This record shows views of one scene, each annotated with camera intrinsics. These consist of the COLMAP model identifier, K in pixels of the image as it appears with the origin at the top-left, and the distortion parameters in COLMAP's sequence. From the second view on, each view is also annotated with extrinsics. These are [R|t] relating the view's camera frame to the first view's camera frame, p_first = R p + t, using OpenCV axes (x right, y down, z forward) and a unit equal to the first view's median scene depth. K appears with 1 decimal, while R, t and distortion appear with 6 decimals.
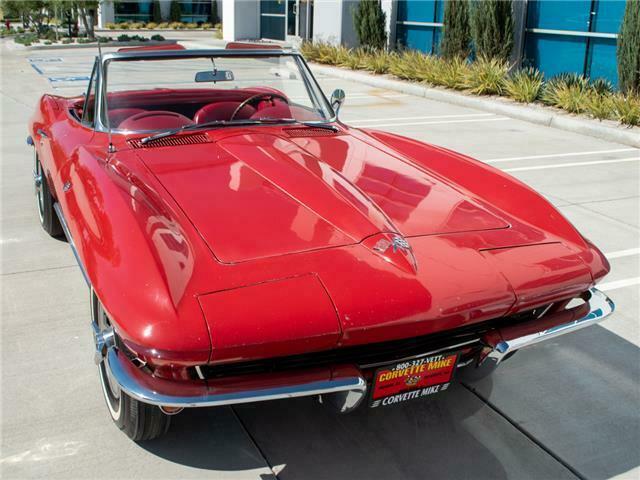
lens RADIAL K [[736.6, 0, 306.5], [0, 736.6, 240.6], [0, 0, 1]] dist [-0.094213, 0.020619]
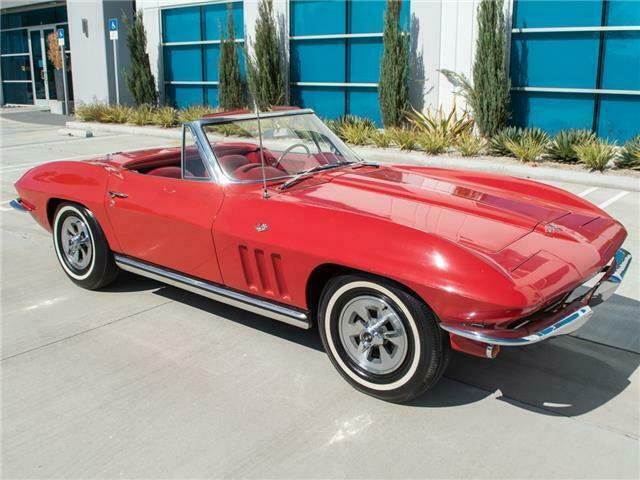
lens RADIAL K [[647.3, 0, 320.0], [0, 647.3, 240.0], [0, 0, 1]] dist [-0.083940, 0.010813]
pose [[0.895279, -0.136585, 0.424052, -0.161841], [0.155295, 0.987821, -0.009695, -0.005955], [-0.417564, 0.074532, 0.905586, -0.006628]]
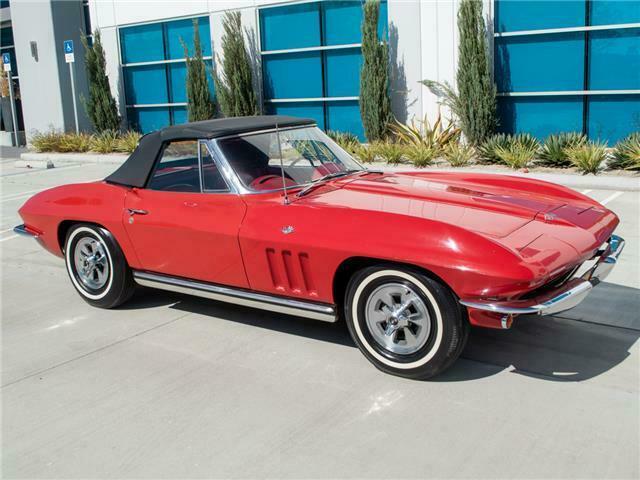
lens RADIAL K [[718.8, 0, 321.2], [0, 718.8, 252.7], [0, 0, 1]] dist [-0.067222, 0.005265]
pose [[0.868183, -0.173547, 0.464908, -0.205422], [0.211155, 0.977004, -0.029609, 0.004552], [-0.449079, 0.123874, 0.884864, -0.044187]]
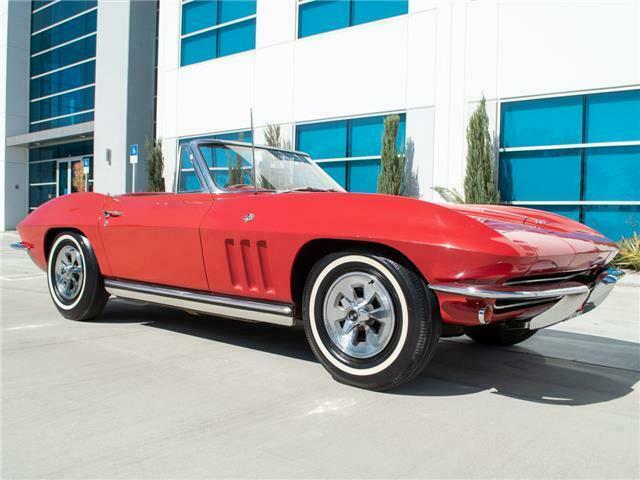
lens RADIAL K [[612.9, 0, 320.6], [0, 612.9, 257.7], [0, 0, 1]] dist [-0.091249, 0.025795]
pose [[0.898564, -0.024424, 0.438162, -0.153857], [0.129123, 0.968967, -0.210787, 0.050868], [-0.419416, 0.245982, 0.873832, 0.015954]]
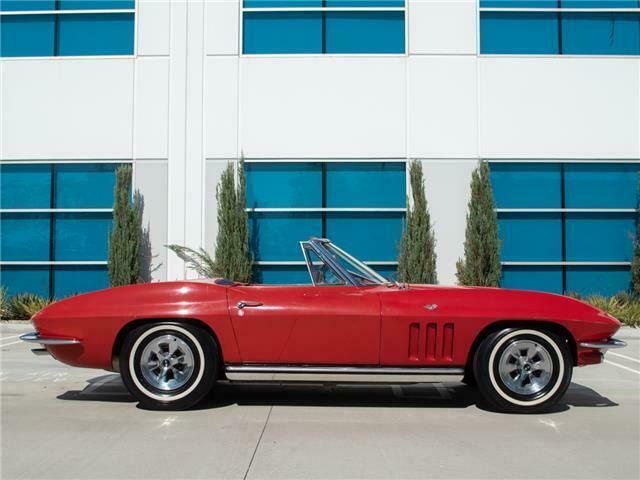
lens RADIAL K [[769.1, 0, 319.2], [0, 769.1, 208.6], [0, 0, 1]] dist [-0.021843, -0.048499]
pose [[0.444493, 0.057481, 0.893936, -0.473647], [0.279289, 0.939303, -0.199270, -0.000861], [-0.851131, 0.338240, 0.401460, 0.095711]]
